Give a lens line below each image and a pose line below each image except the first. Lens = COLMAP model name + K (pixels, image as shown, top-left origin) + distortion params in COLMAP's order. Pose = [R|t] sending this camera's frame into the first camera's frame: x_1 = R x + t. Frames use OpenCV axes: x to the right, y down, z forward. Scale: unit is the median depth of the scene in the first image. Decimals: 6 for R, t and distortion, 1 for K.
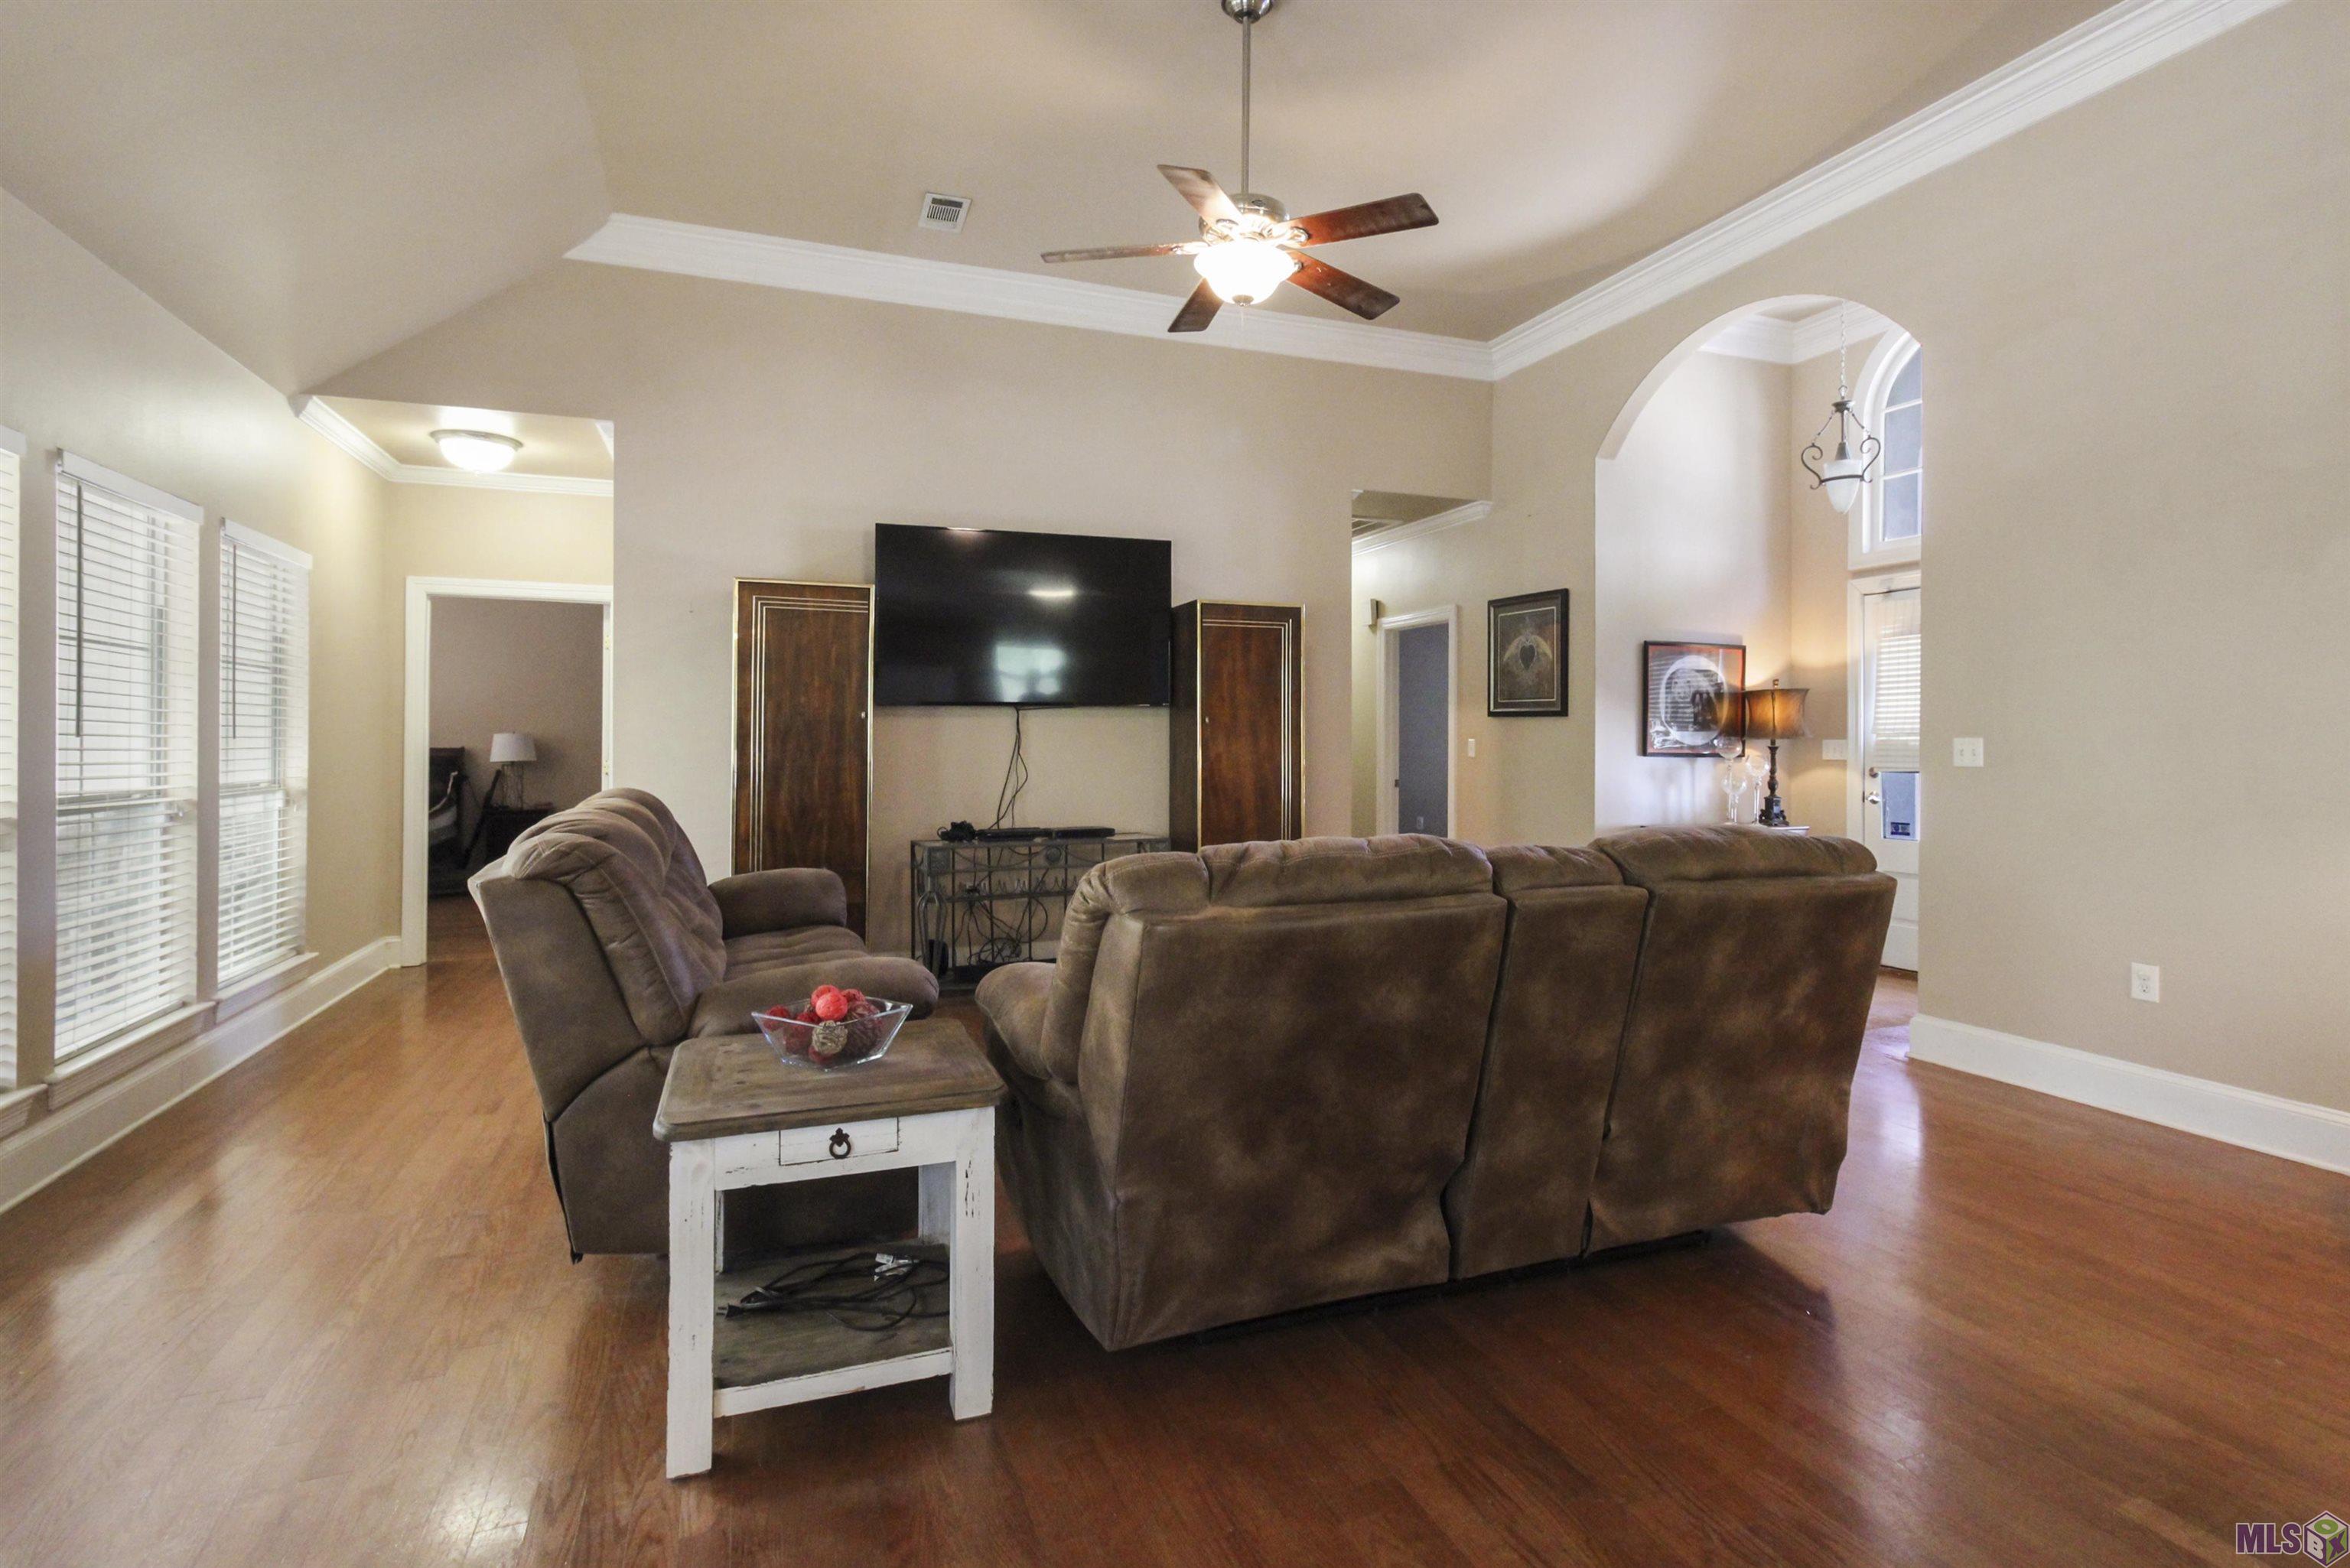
lens RADIAL K [[1145.6, 0, 1183.6], [0, 1145.6, 735.4], [0, 0, 1]] dist [0.001686, 0.000675]
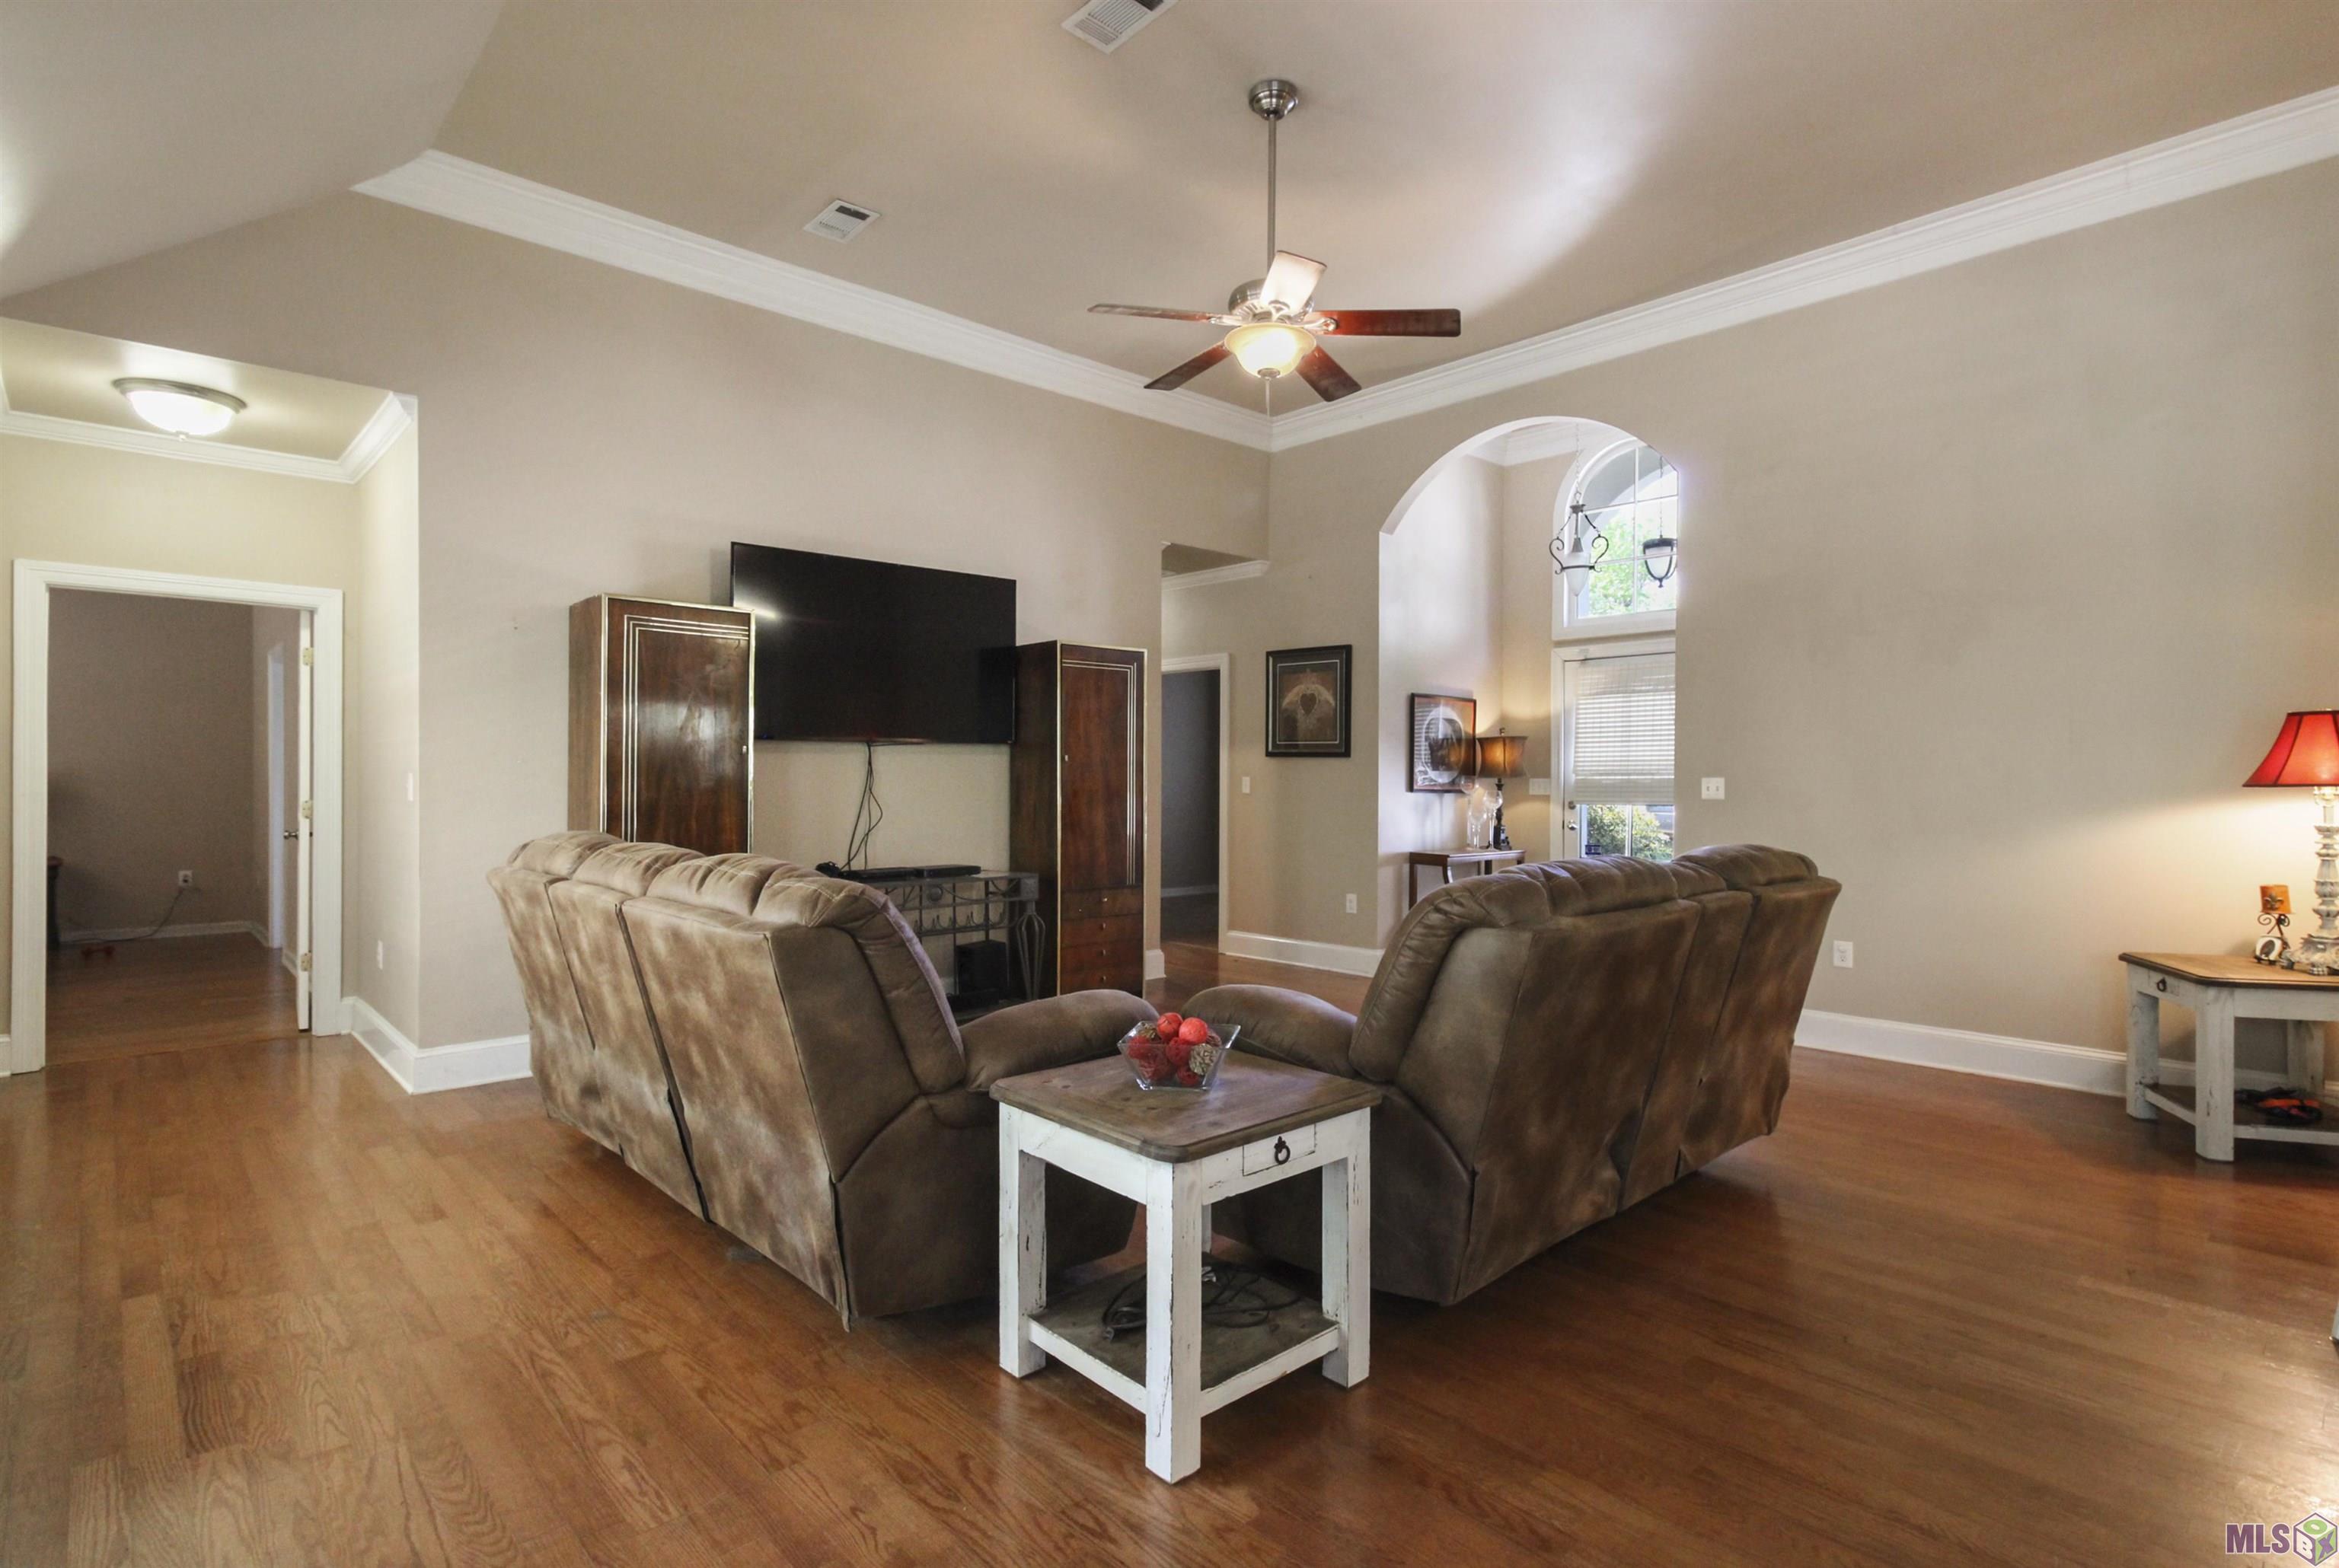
lens RADIAL K [[1148.4, 0, 1169.5], [0, 1148.4, 784.0], [0, 0, 1]] dist [0.000473, 0.000389]
pose [[0.928404, 0.000363, 0.371573, -0.265065], [-0.004260, 0.999944, 0.009668, -0.000490], [-0.371549, -0.010559, 0.928353, 0.010874]]
